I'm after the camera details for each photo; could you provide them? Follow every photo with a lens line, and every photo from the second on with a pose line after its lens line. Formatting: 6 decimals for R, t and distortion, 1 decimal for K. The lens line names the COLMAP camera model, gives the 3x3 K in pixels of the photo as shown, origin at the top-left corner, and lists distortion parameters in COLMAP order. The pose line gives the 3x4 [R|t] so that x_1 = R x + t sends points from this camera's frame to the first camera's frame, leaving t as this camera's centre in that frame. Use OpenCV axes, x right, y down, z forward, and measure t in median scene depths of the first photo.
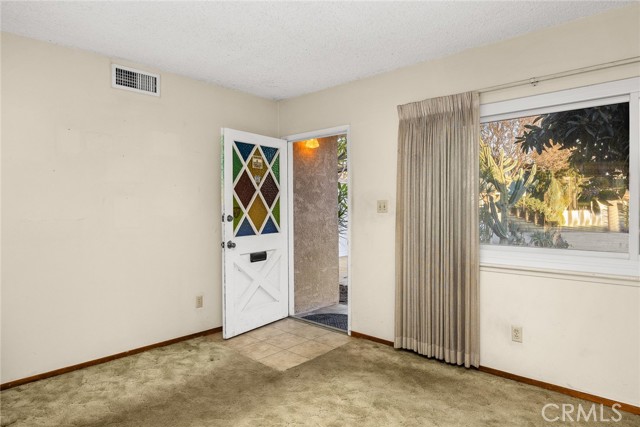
lens RADIAL K [[381.8, 0, 328.3], [0, 381.8, 213.0], [0, 0, 1]] dist [-0.008053, -0.002162]
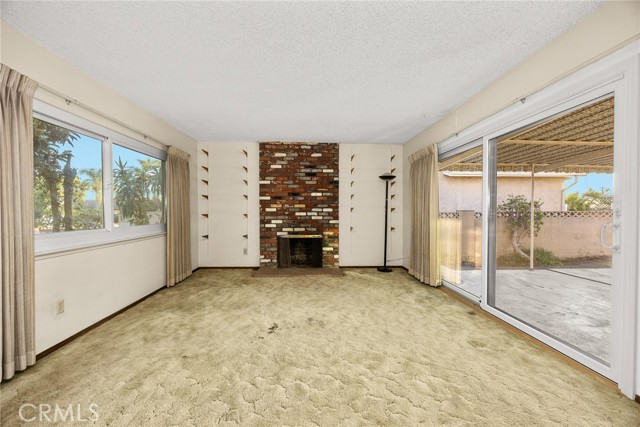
lens RADIAL K [[246.8, 0, 318.0], [0, 246.8, 214.4], [0, 0, 1]] dist [-0.003346, 0.000020]
pose [[-0.701519, -0.003174, 0.712643, -0.556776], [0.021481, 0.999442, 0.025597, 0.027813], [-0.712327, 0.033265, -0.701059, 0.881120]]
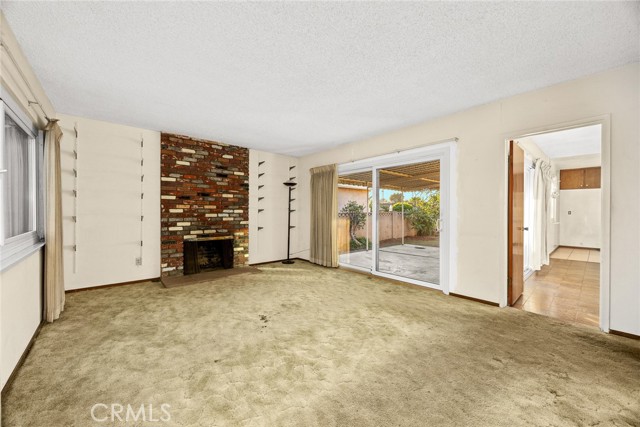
lens RADIAL K [[246.8, 0, 321.8], [0, 246.8, 211.2], [0, 0, 1]] dist [-0.003346, 0.000020]
pose [[-0.993925, 0.003423, 0.110004, -0.195863], [0.005838, 0.999749, 0.021638, 0.008192], [-0.109902, 0.022149, -0.993696, 1.289004]]
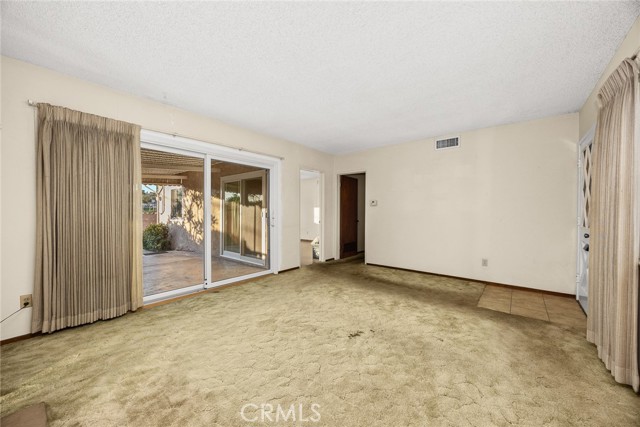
lens RADIAL K [[246.8, 0, 316.9], [0, 246.8, 215.8], [0, 0, 1]] dist [-0.003346, 0.000020]
pose [[0.036364, 0.018385, -0.999169, 0.857875], [-0.023511, 0.999570, 0.017537, 0.035960], [0.999062, 0.022854, 0.036780, 0.283560]]
